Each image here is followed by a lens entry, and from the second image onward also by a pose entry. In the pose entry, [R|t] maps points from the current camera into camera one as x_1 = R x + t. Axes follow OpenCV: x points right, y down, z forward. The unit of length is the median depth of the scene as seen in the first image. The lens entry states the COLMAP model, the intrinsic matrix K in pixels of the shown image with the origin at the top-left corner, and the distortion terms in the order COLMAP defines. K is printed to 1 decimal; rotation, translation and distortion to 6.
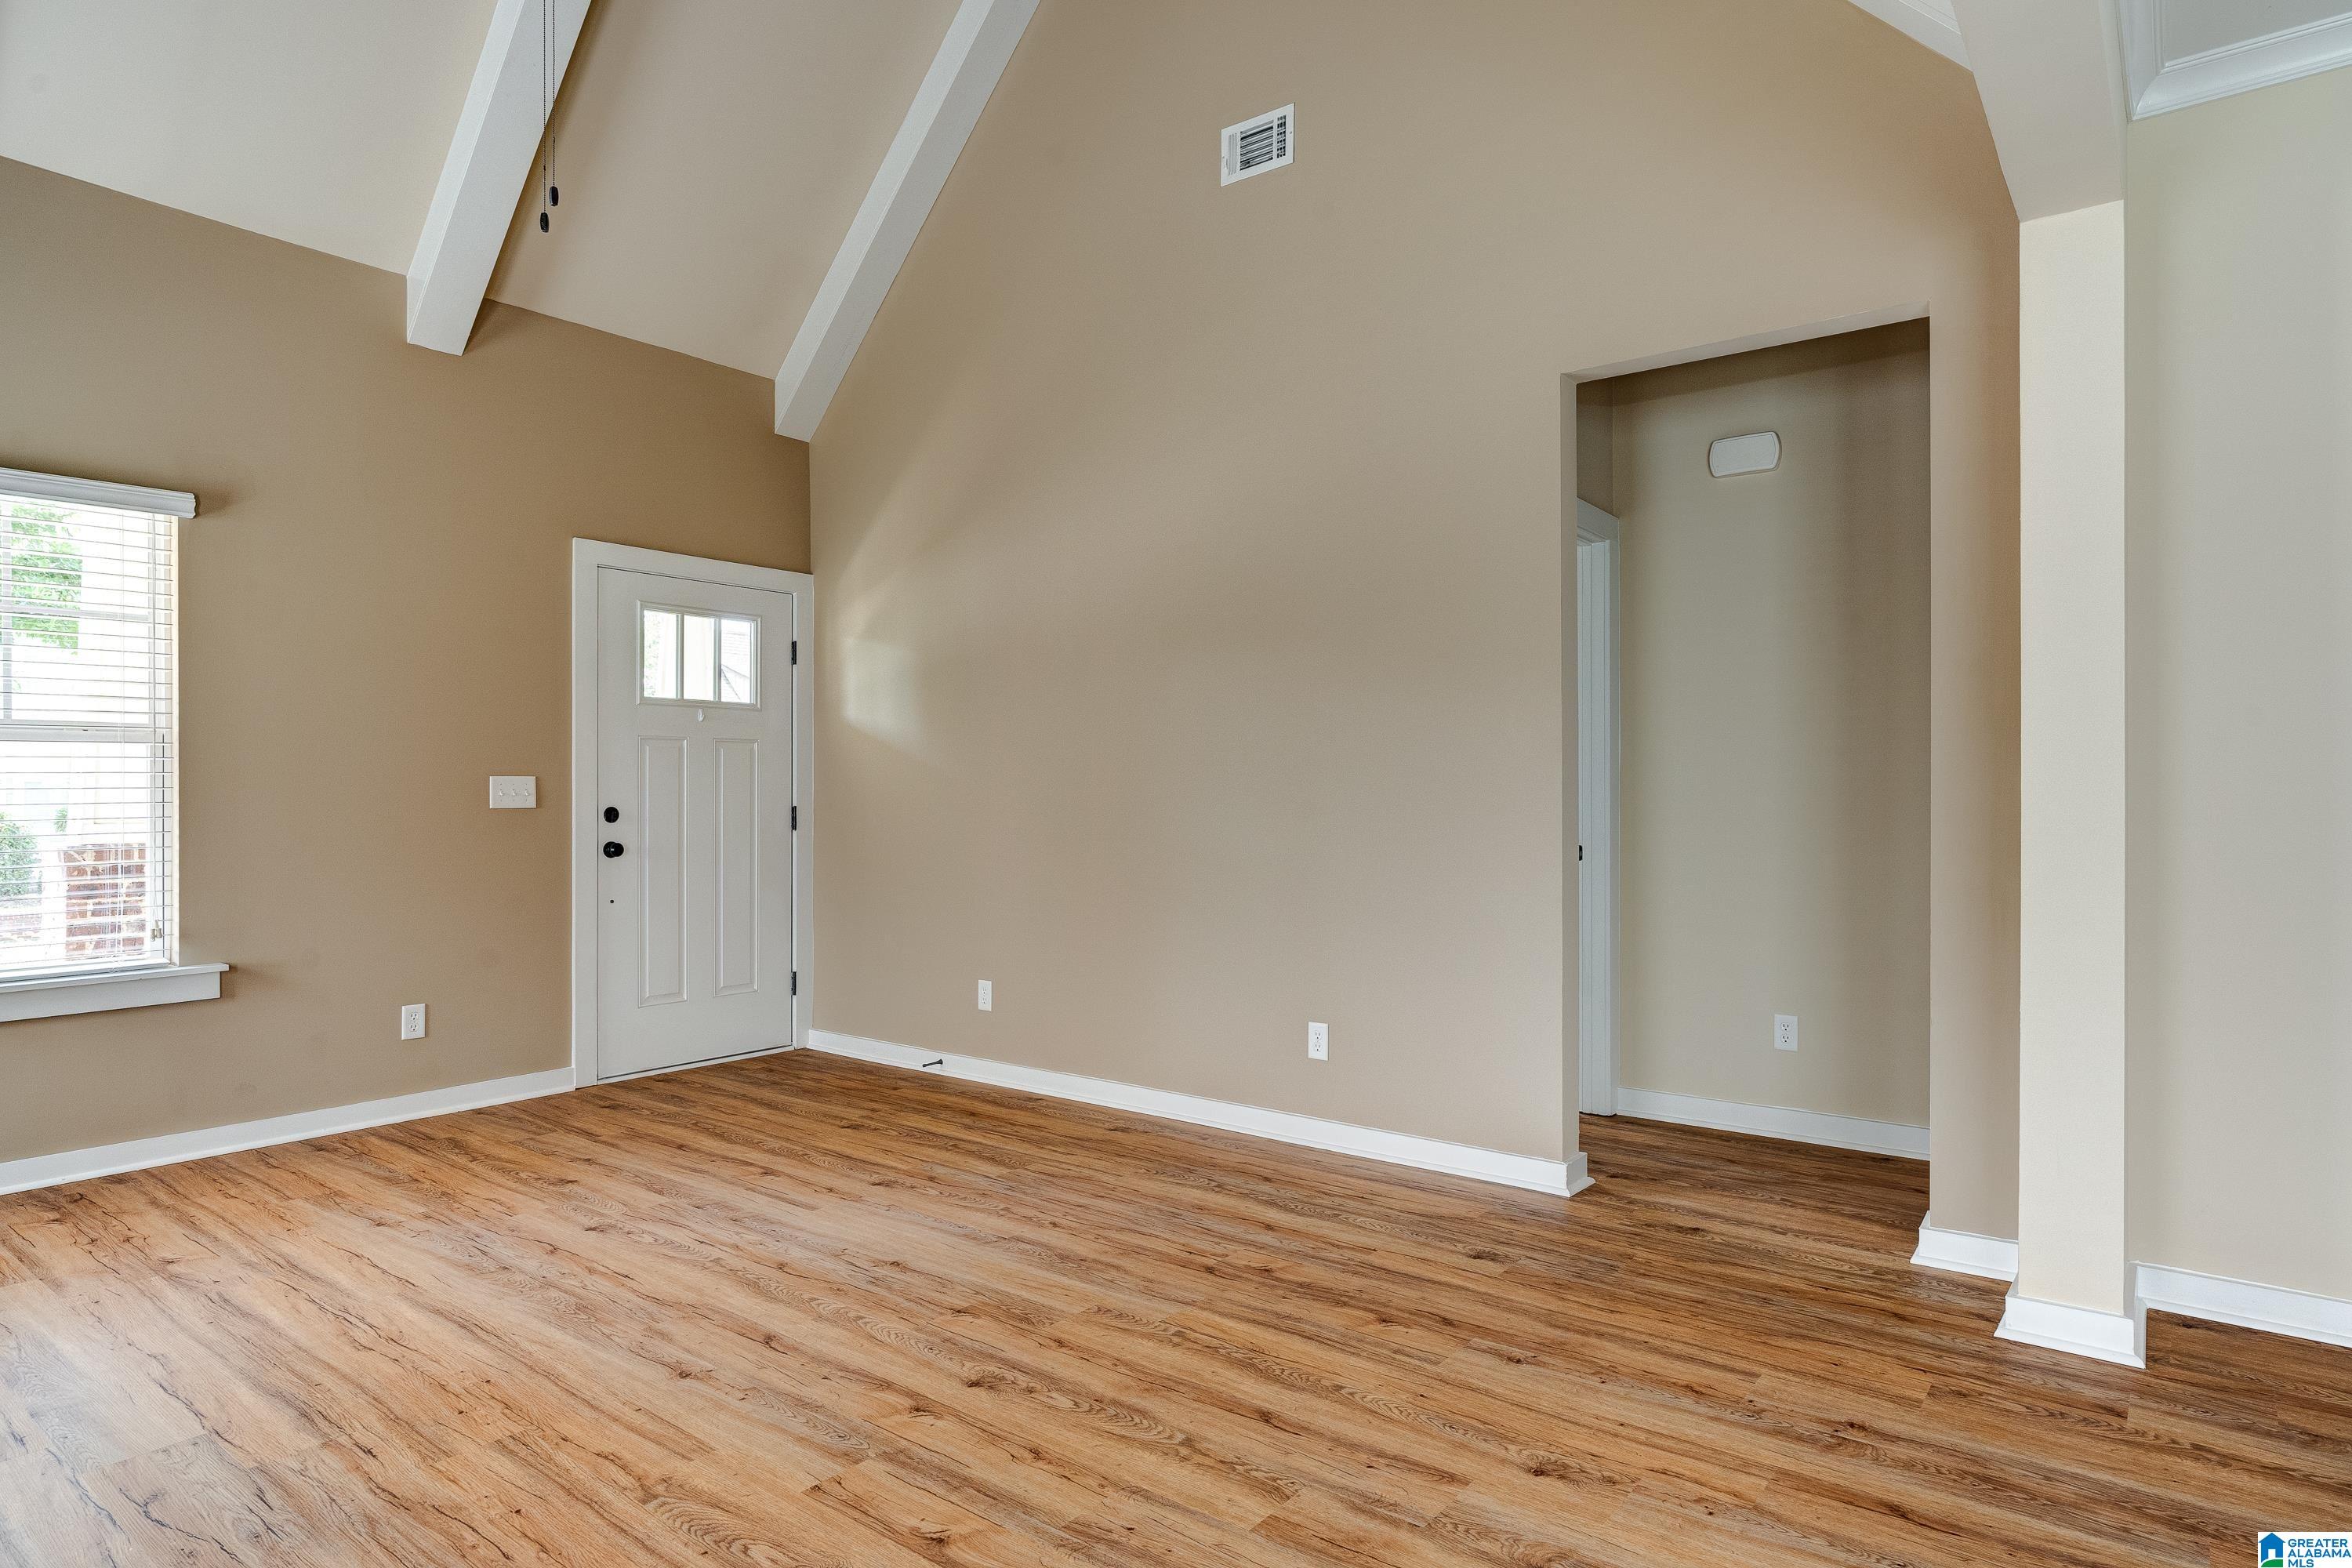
lens RADIAL K [[1310.1, 0, 1180.6], [0, 1310.1, 792.2], [0, 0, 1]] dist [-0.002543, 0.000419]
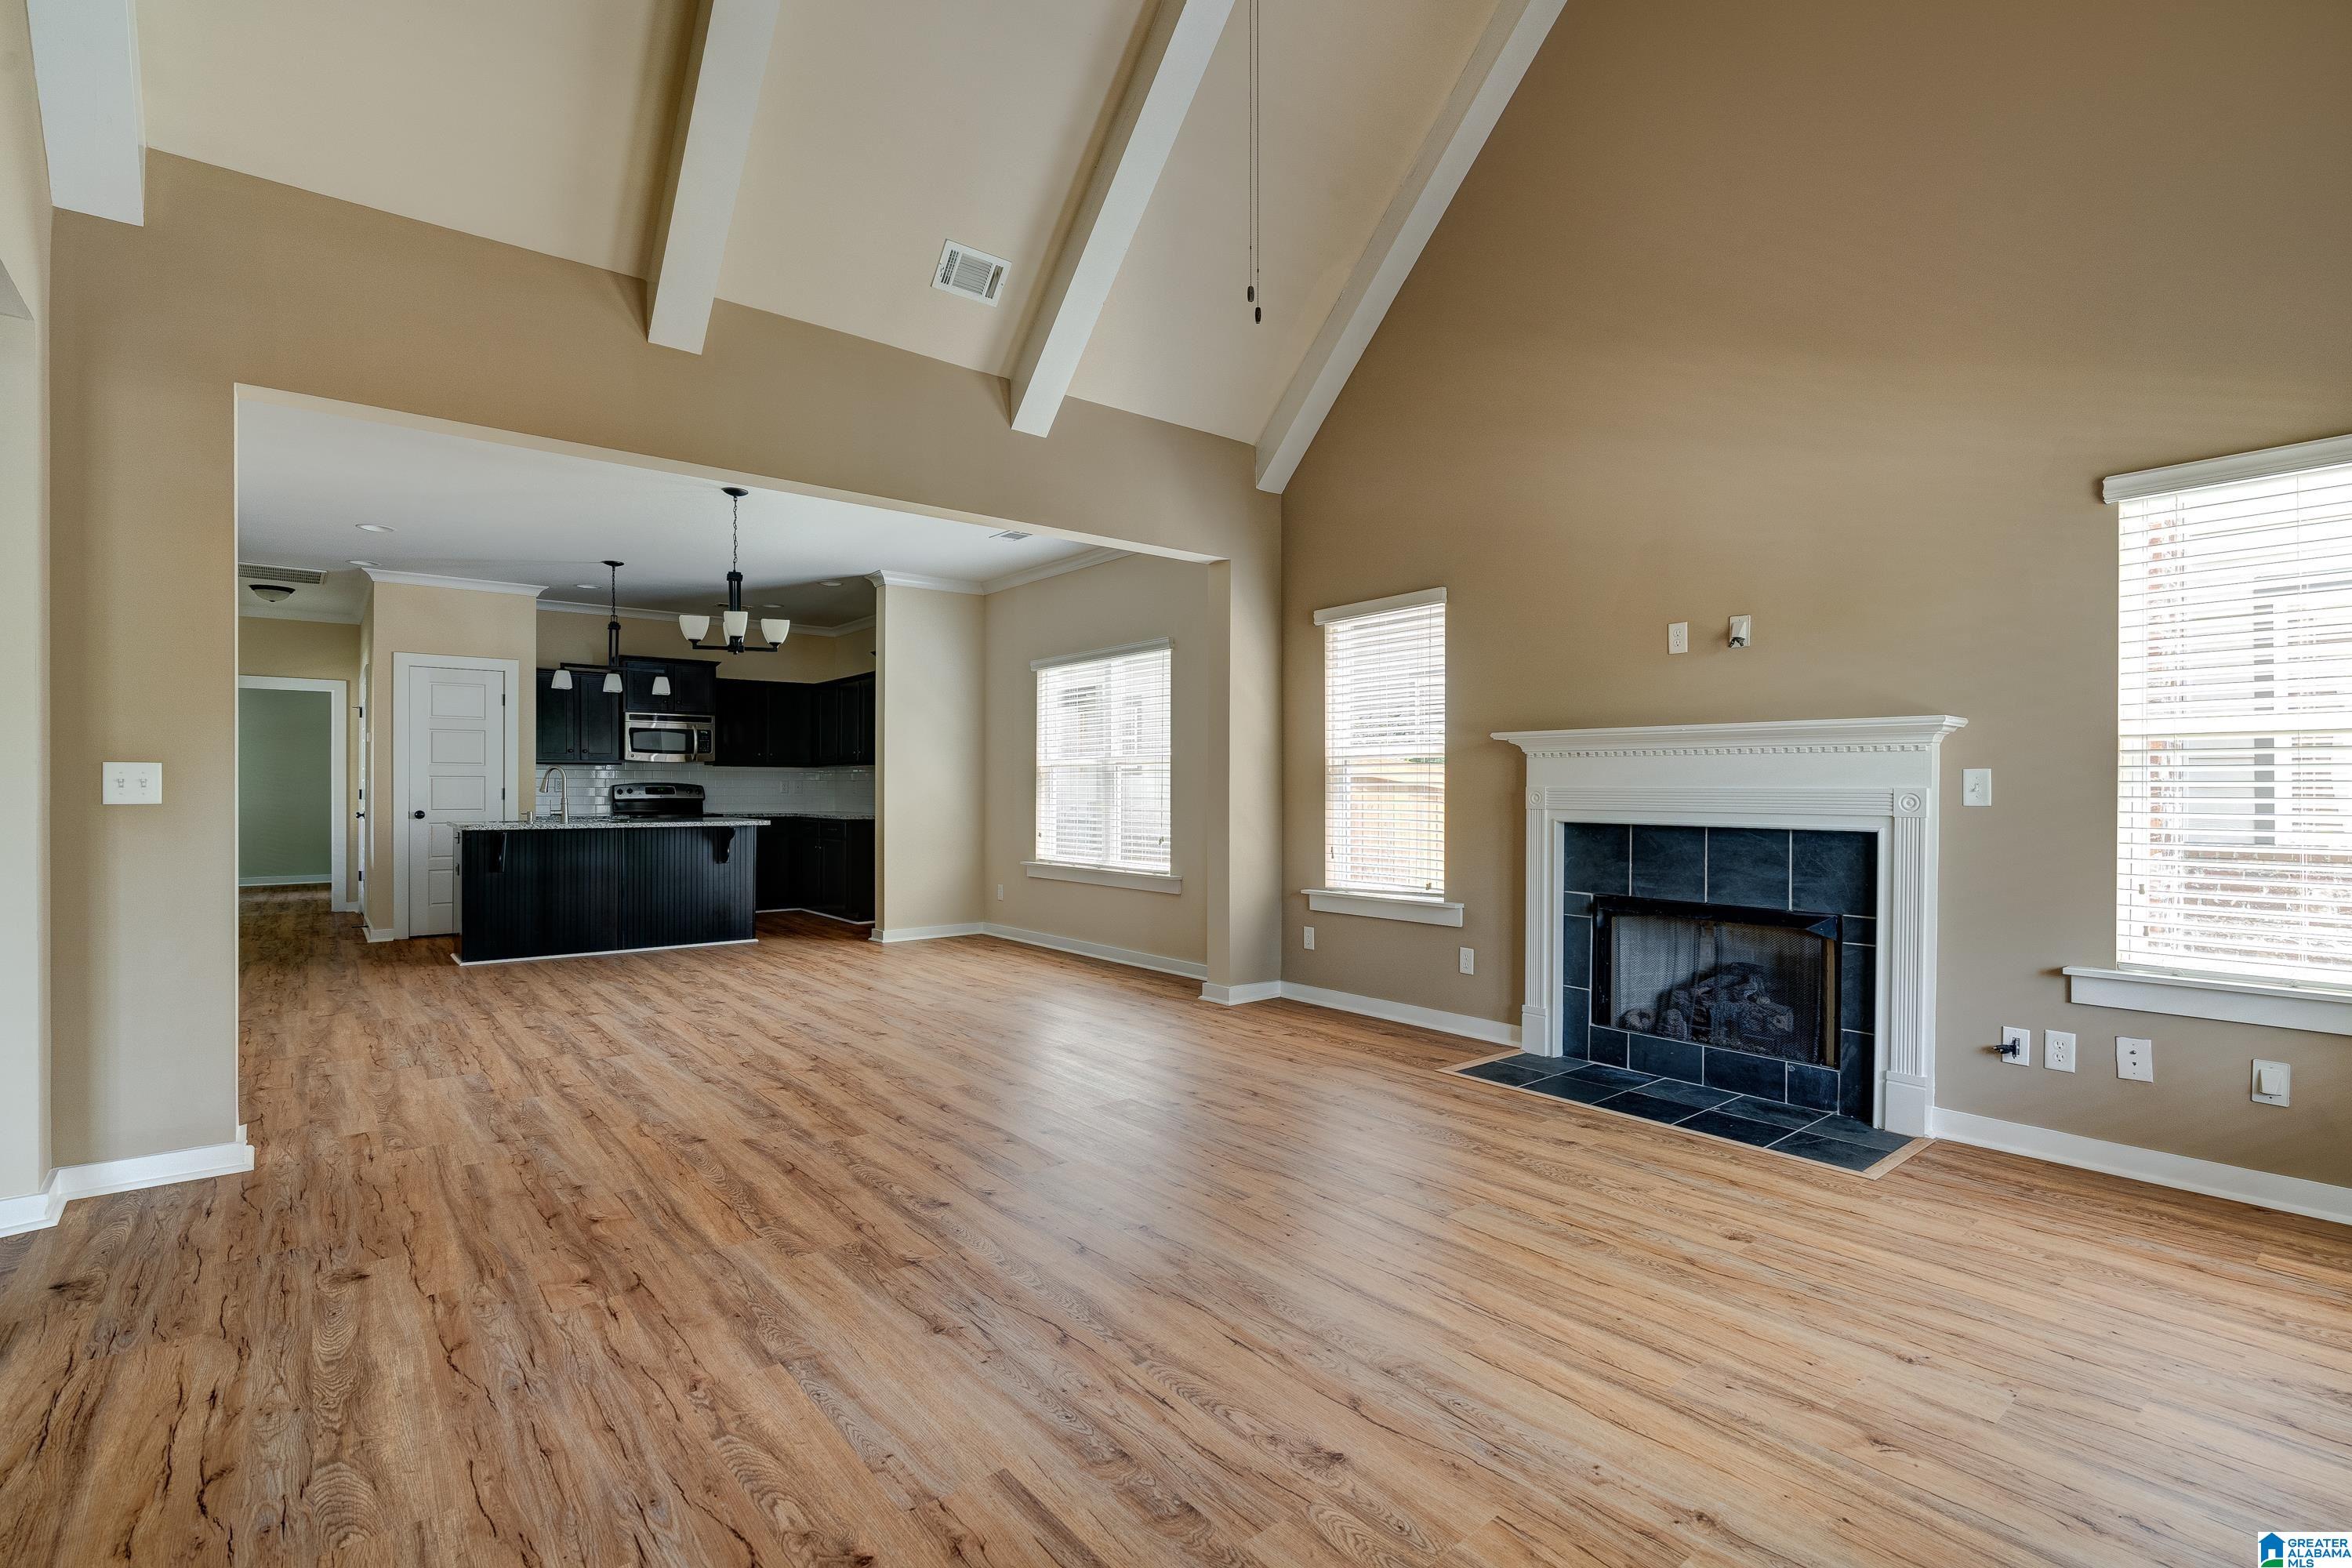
lens RADIAL K [[1073.9, 0, 1180.2], [0, 1073.9, 766.5], [0, 0, 1]] dist [-0.000027, -0.000637]
pose [[-0.973636, 0.004560, 0.228063, -0.452505], [-0.000009, 0.999799, -0.020032, 0.002871], [-0.228108, -0.019506, -0.973440, 1.400633]]
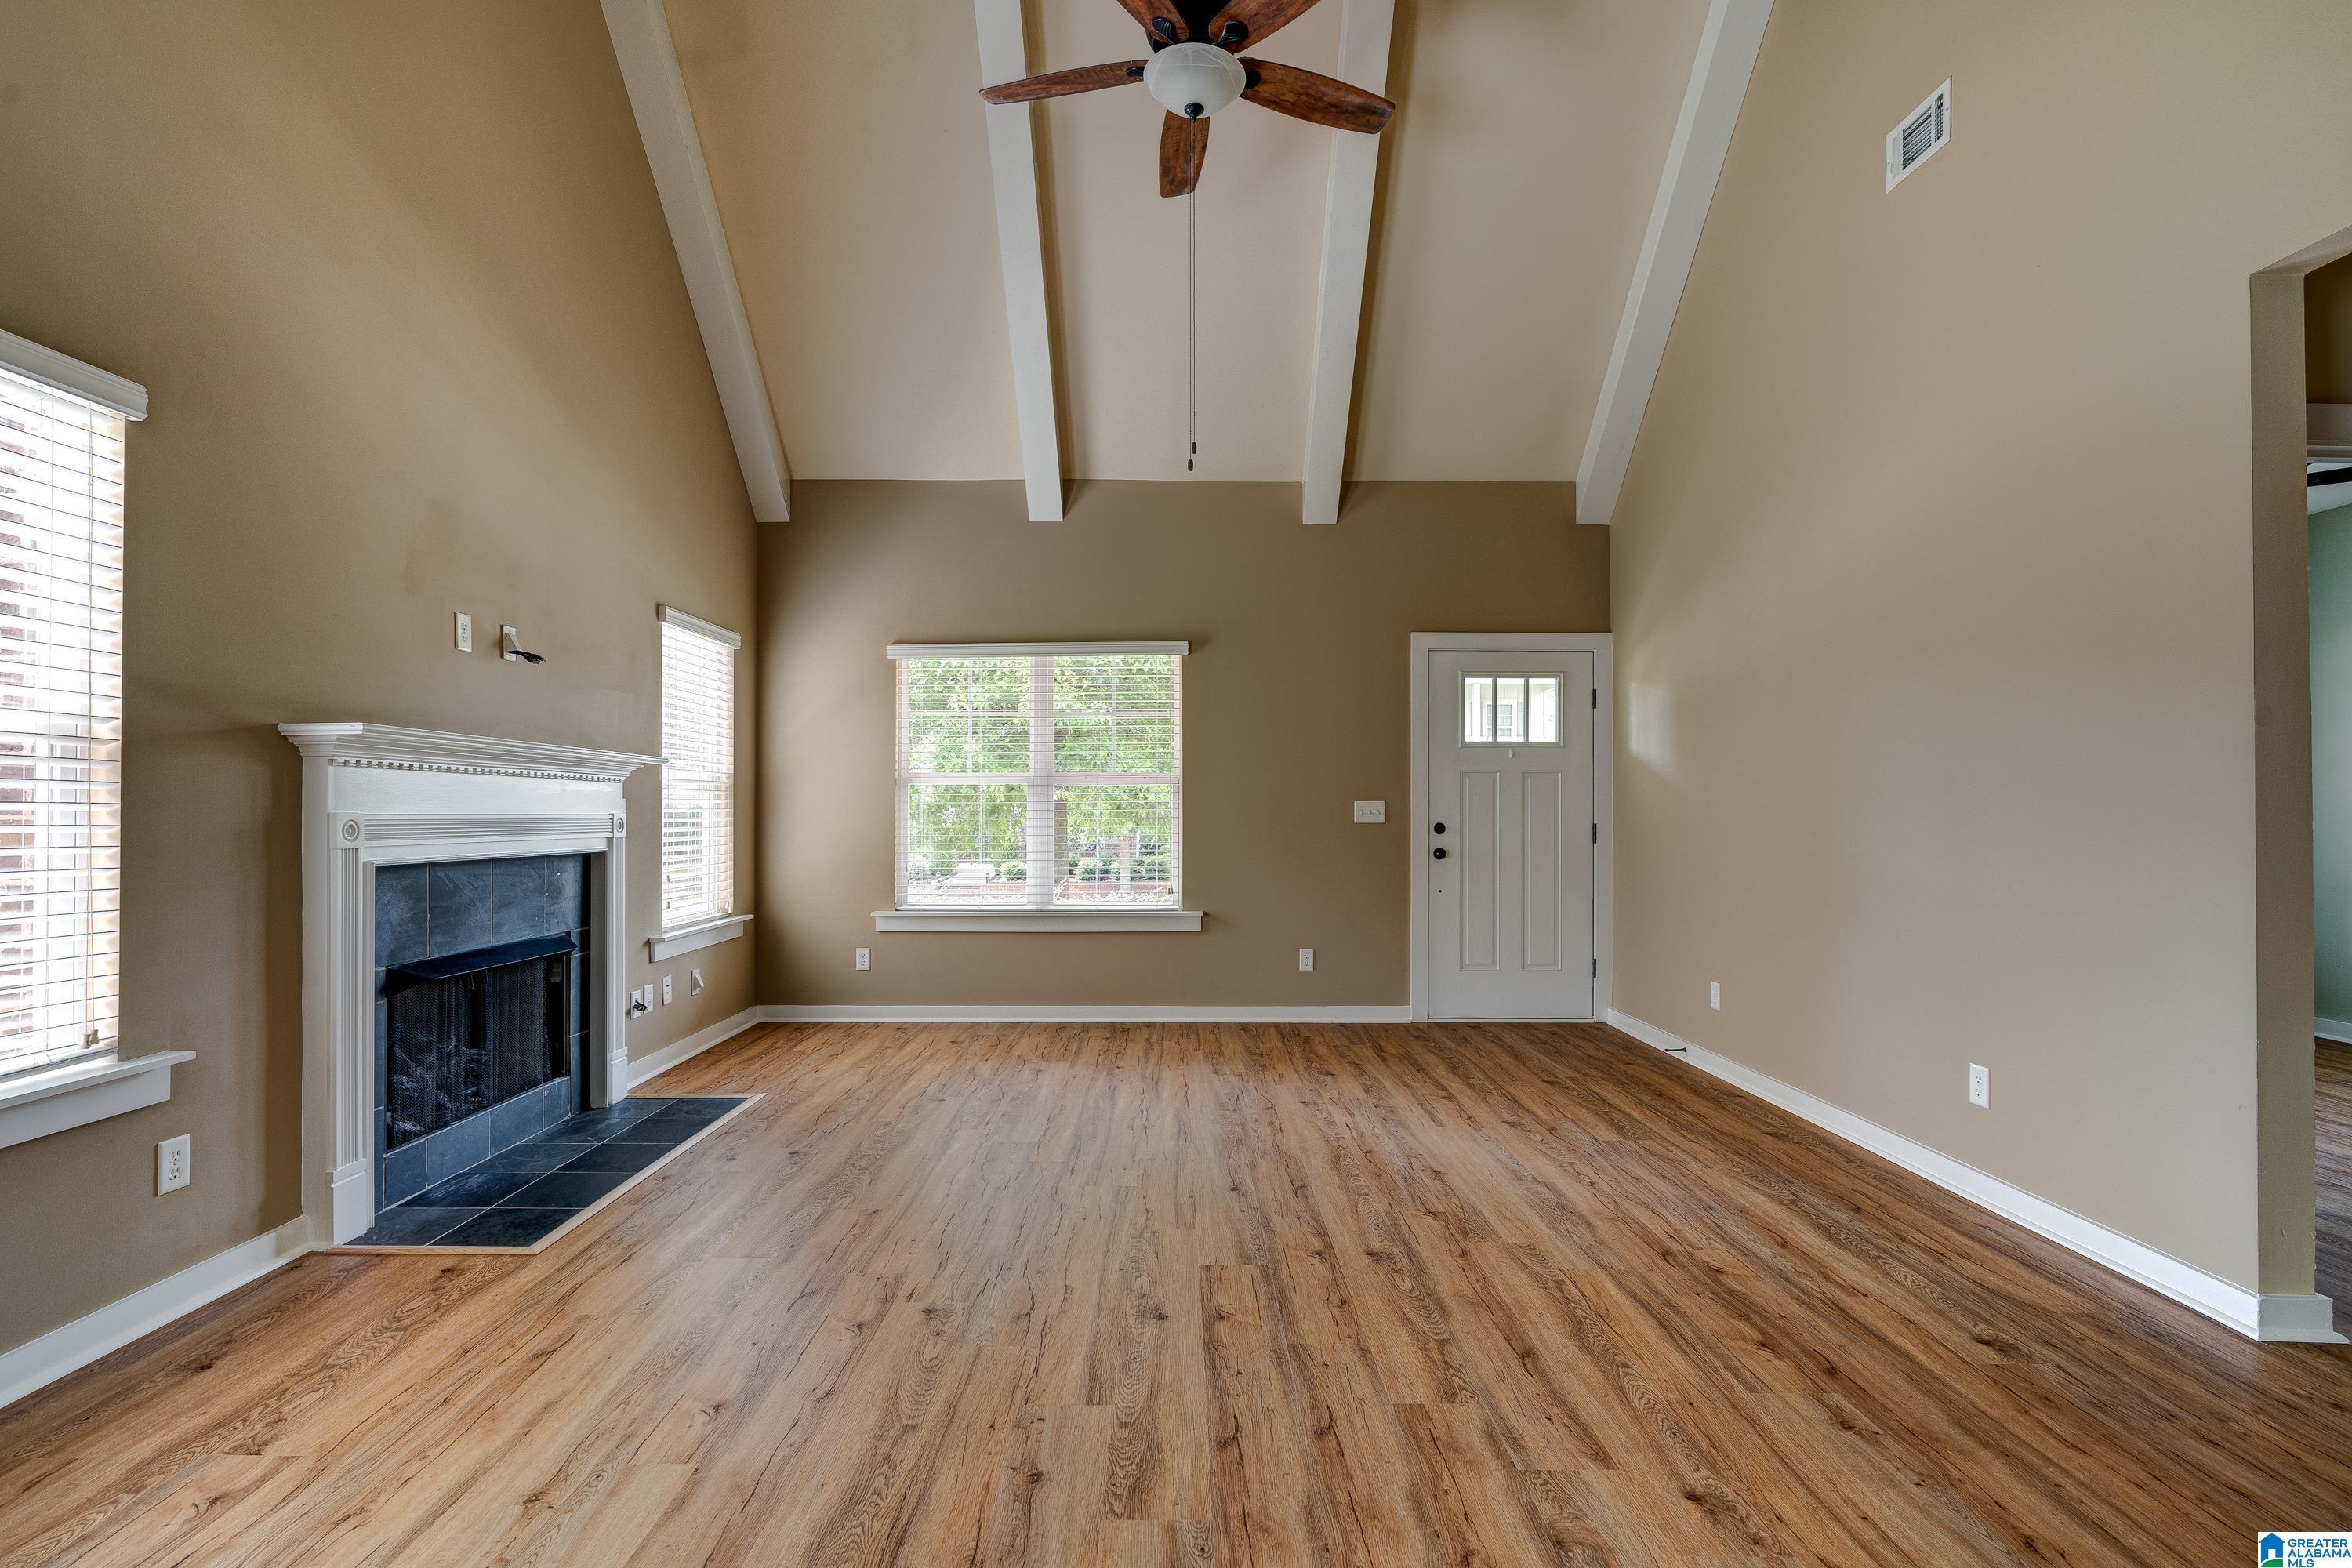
lens RADIAL K [[1078.8, 0, 1178.6], [0, 1078.8, 800.4], [0, 0, 1]] dist [-0.002842, 0.000052]
pose [[0.616989, -0.007561, -0.786936, 0.399934], [-0.001419, 0.999942, -0.010720, 0.000195], [0.786971, 0.007730, 0.616942, 0.108955]]
